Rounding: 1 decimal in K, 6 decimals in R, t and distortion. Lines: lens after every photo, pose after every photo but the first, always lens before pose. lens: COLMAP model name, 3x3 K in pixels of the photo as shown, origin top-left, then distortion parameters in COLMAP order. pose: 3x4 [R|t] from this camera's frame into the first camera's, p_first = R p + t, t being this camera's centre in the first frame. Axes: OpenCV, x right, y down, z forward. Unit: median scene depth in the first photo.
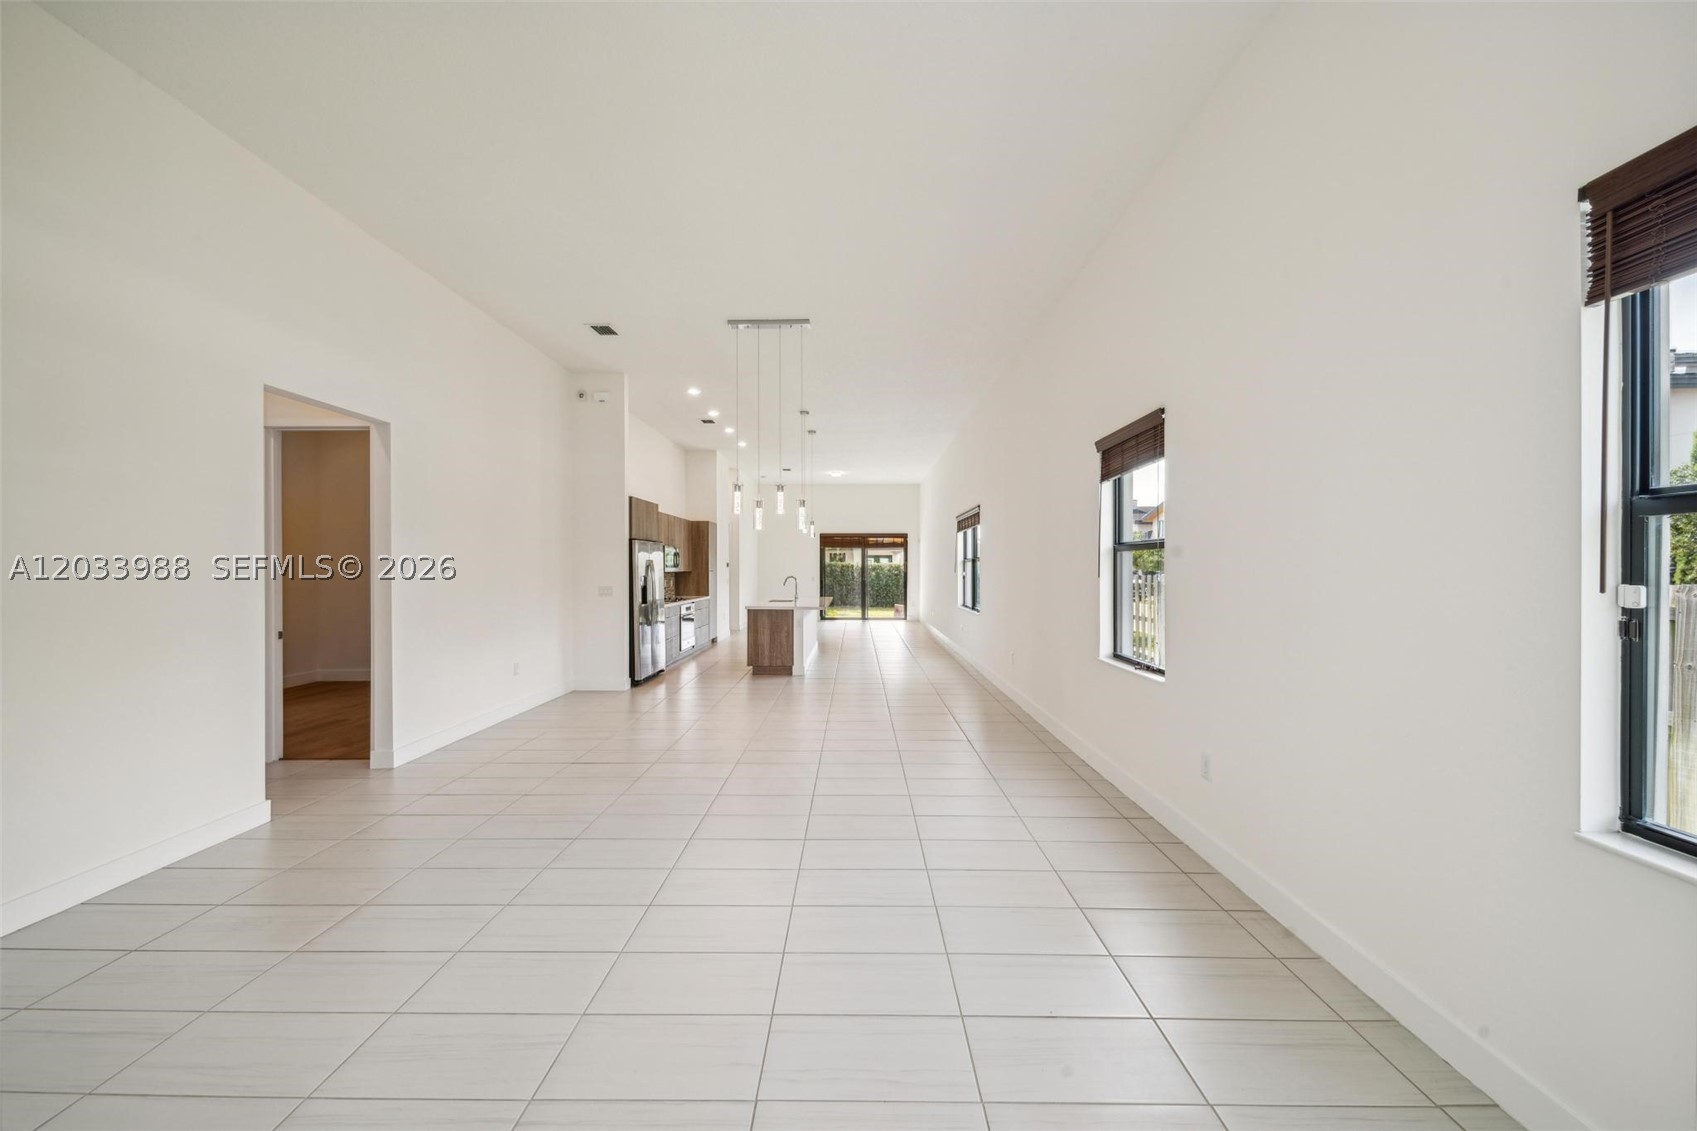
lens RADIAL K [[595.3, 0, 848.5], [0, 595.3, 565.5], [0, 0, 1]] dist [0.017116, -0.006620]
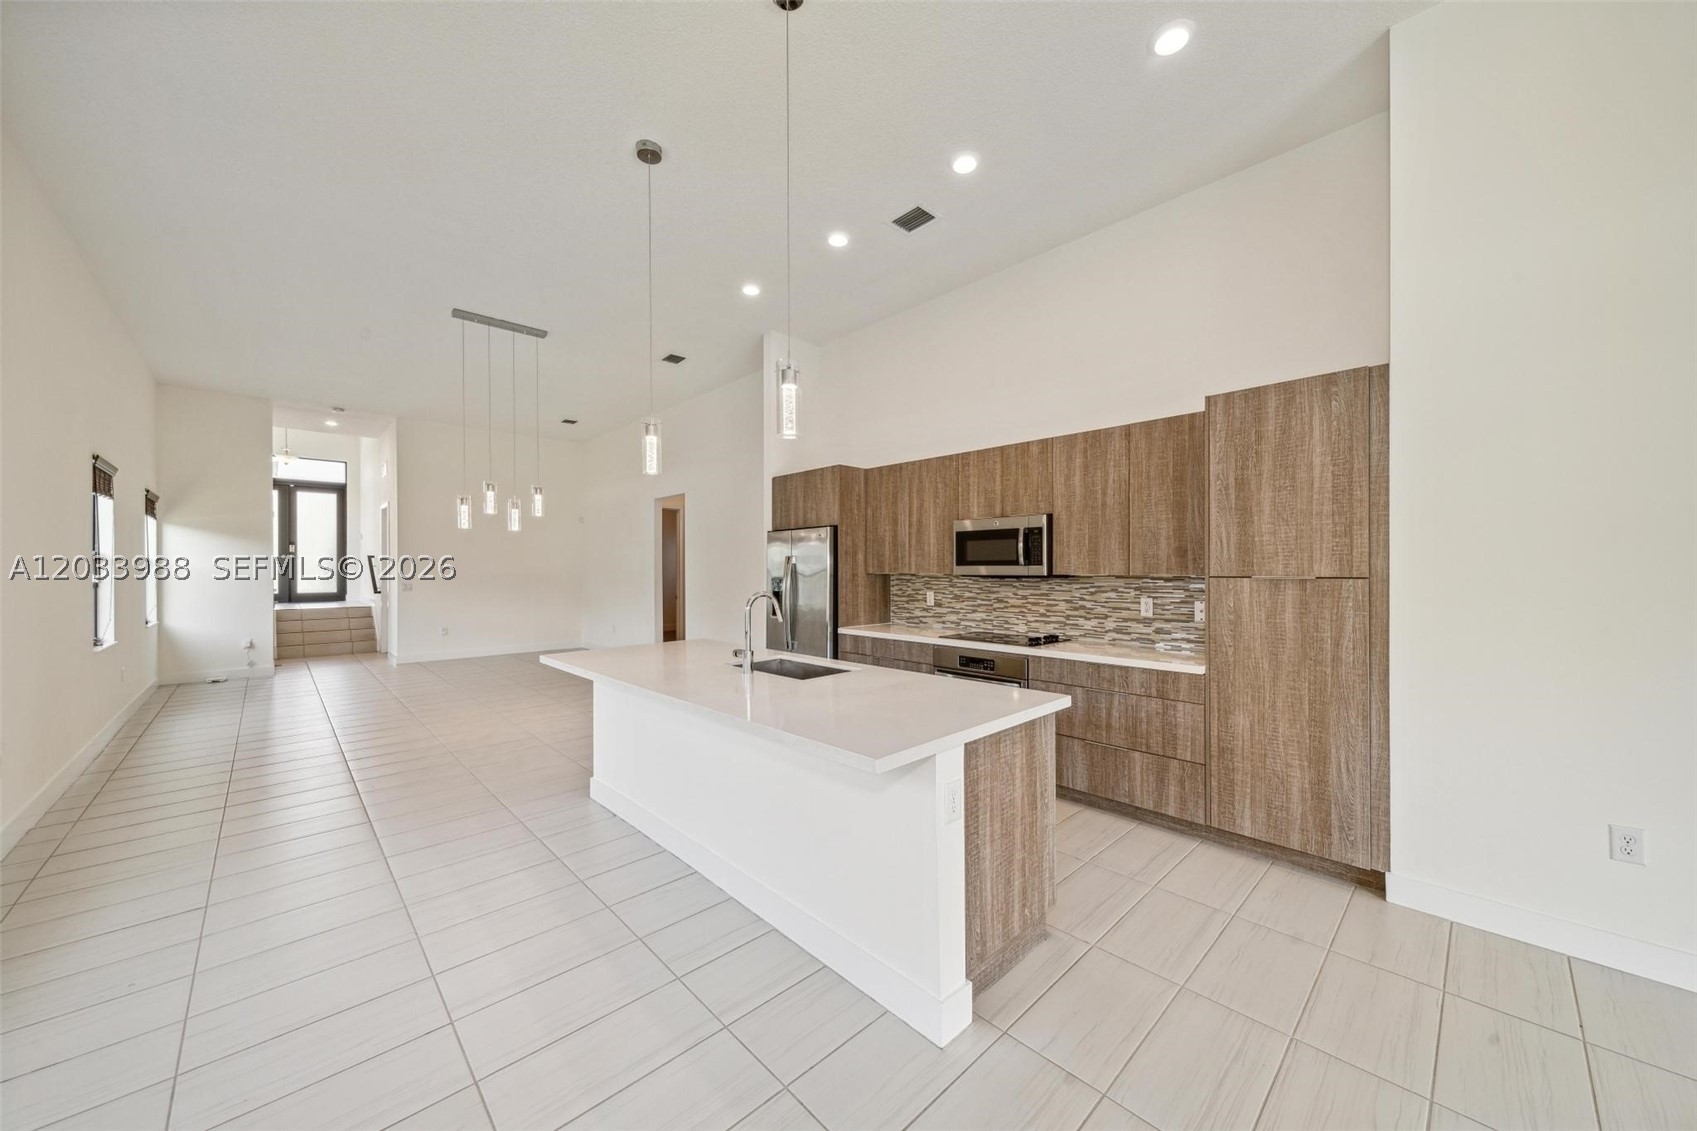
lens RADIAL K [[604.5, 0, 848.5], [0, 604.5, 565.5], [0, 0, 1]] dist [0.011071, -0.000046]
pose [[-0.718340, -0.000720, -0.695692, 0.070667], [0.006283, 0.999952, -0.007522, 0.004491], [0.695664, -0.009774, -0.718301, 0.923613]]
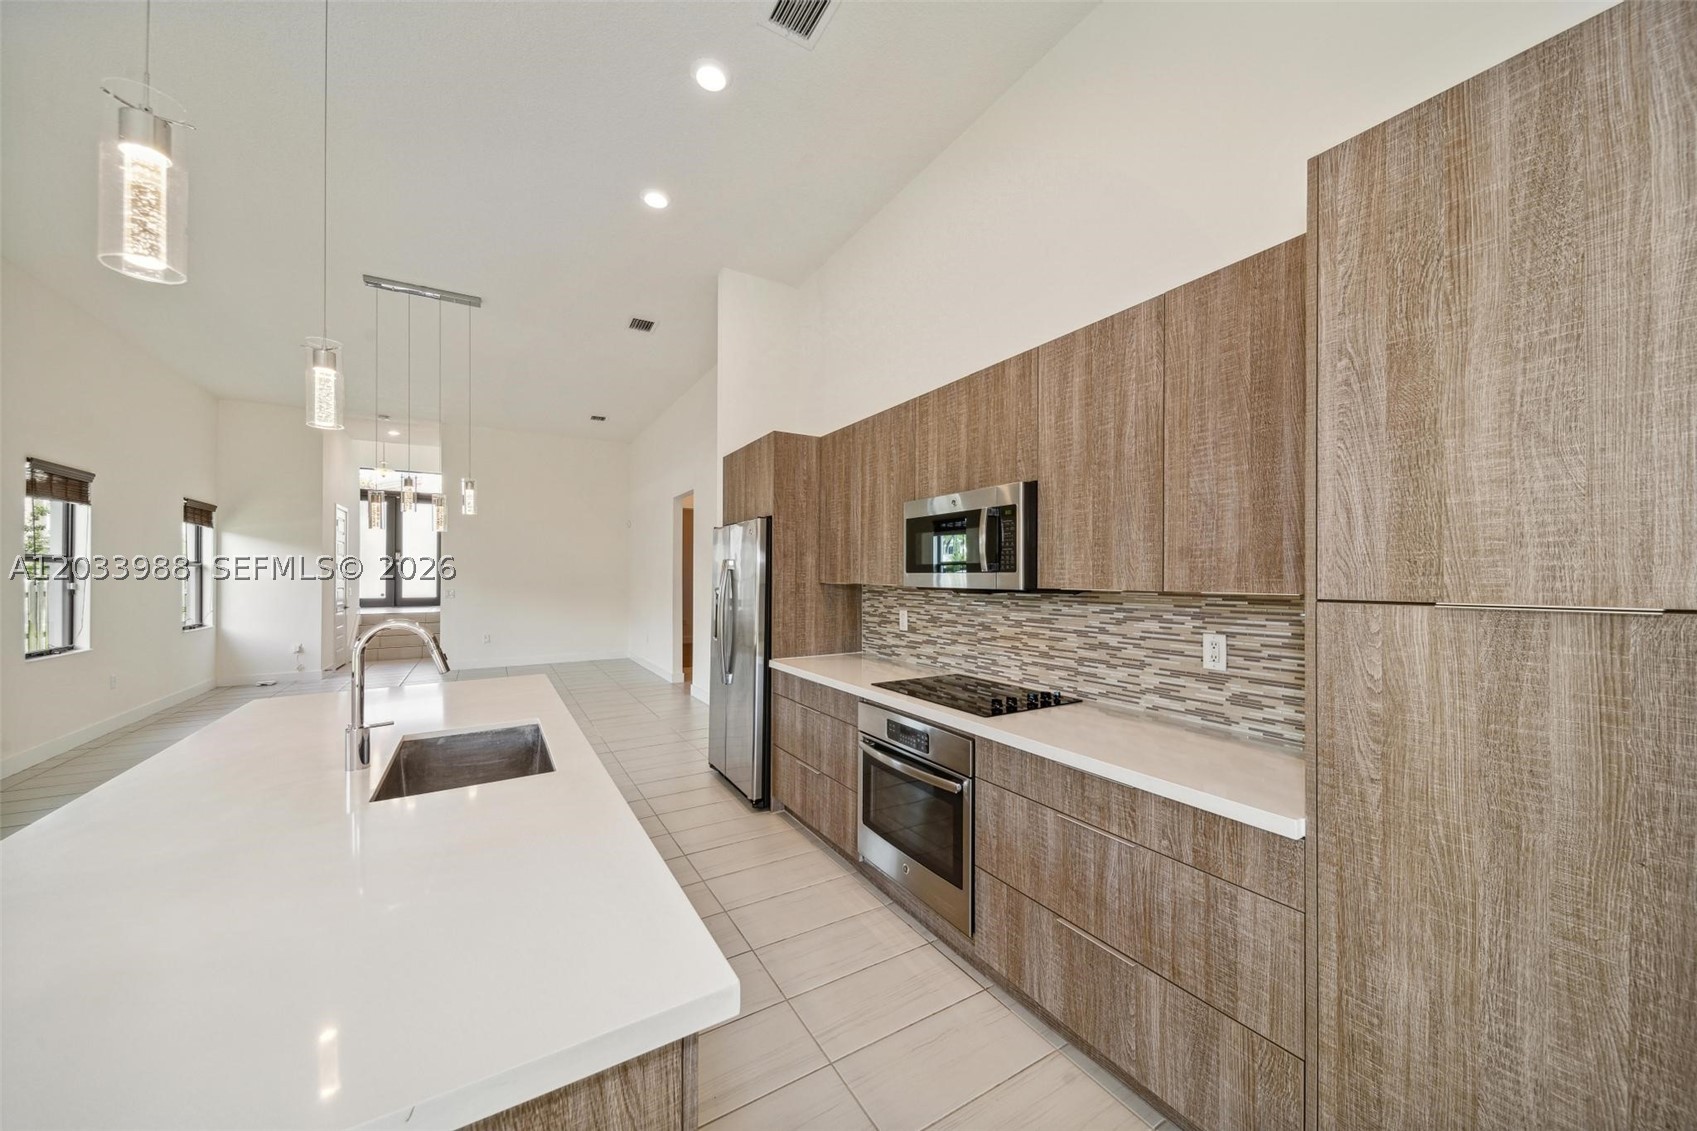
lens RADIAL K [[601.4, 0, 854.1], [0, 601.4, 573.3], [0, 0, 1]] dist [0.016357, -0.006389]
pose [[-0.848549, 0.000509, -0.529116, -0.084538], [0.004401, 0.999972, -0.006094, 0.003933], [0.529098, -0.007500, -0.848528, 0.893655]]
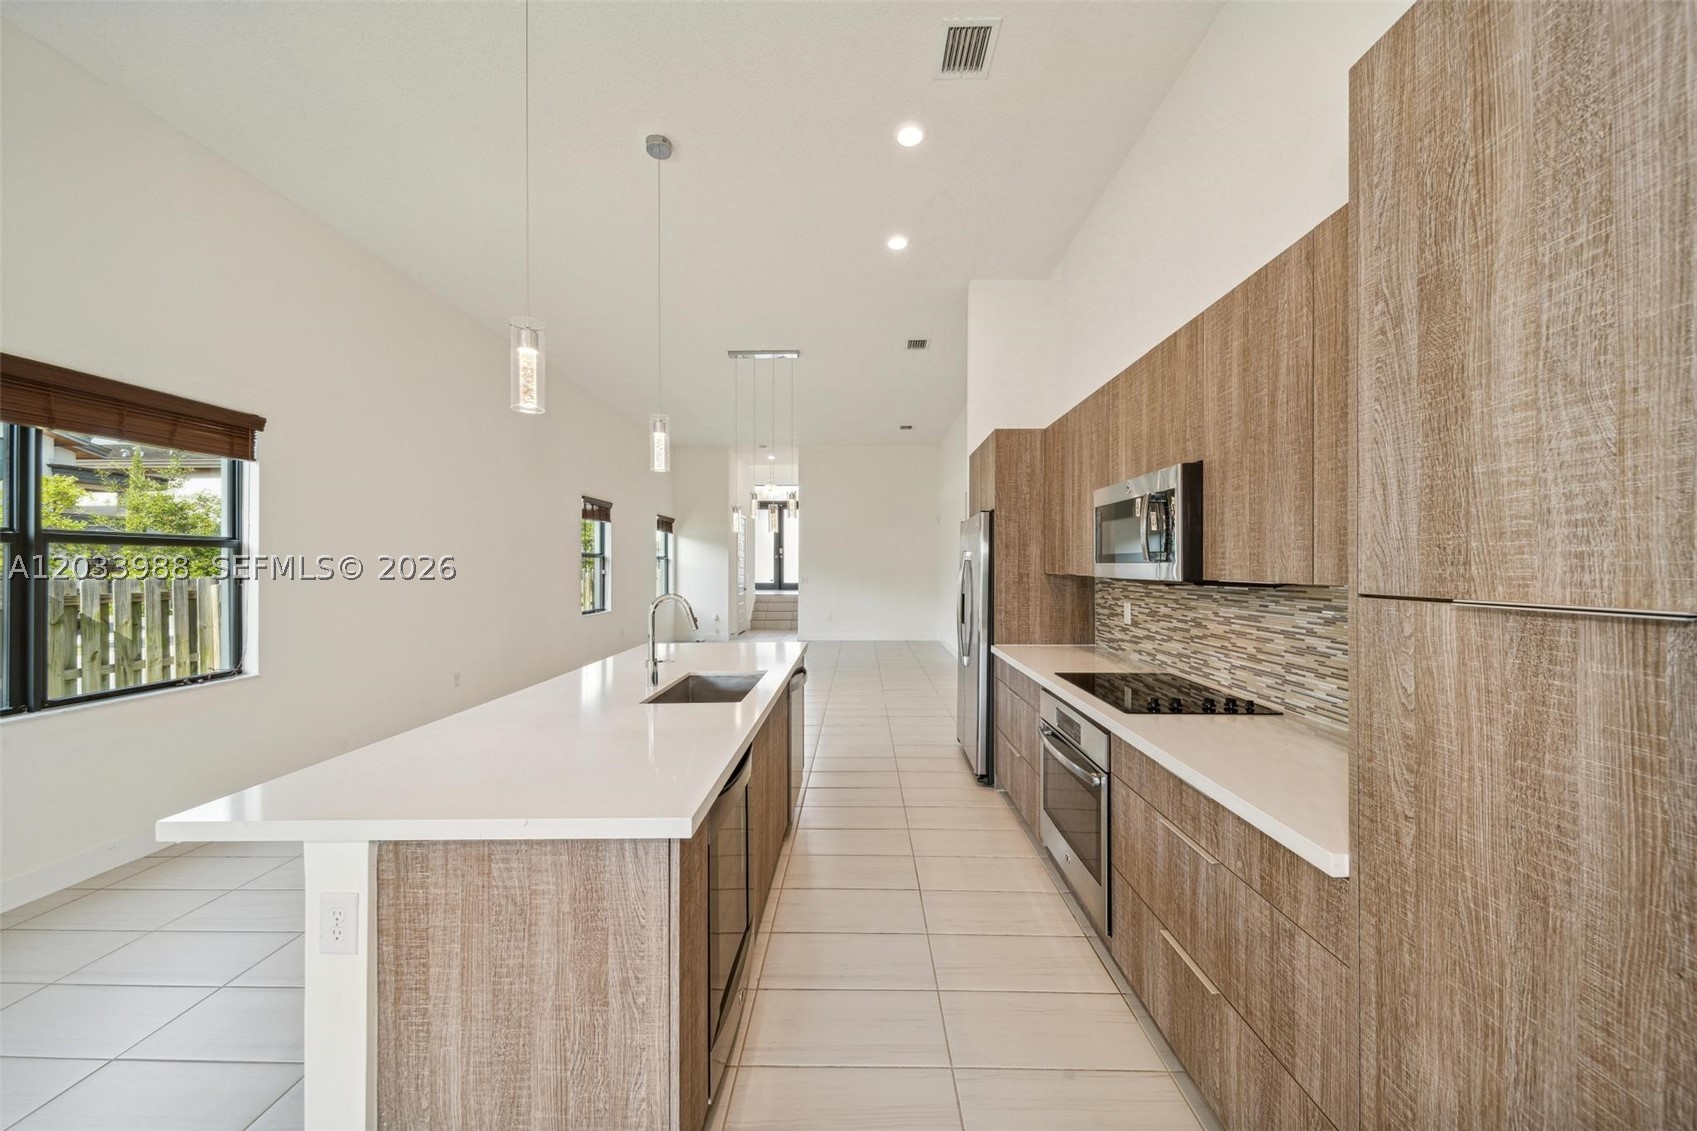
lens RADIAL K [[597.7, 0, 849.7], [0, 597.7, 563.6], [0, 0, 1]] dist [0.015957, -0.005853]
pose [[-0.999979, 0.002254, 0.006101, -0.131413], [0.002203, 0.999963, -0.008299, 0.004304], [-0.006119, -0.008285, -0.999947, 0.931496]]
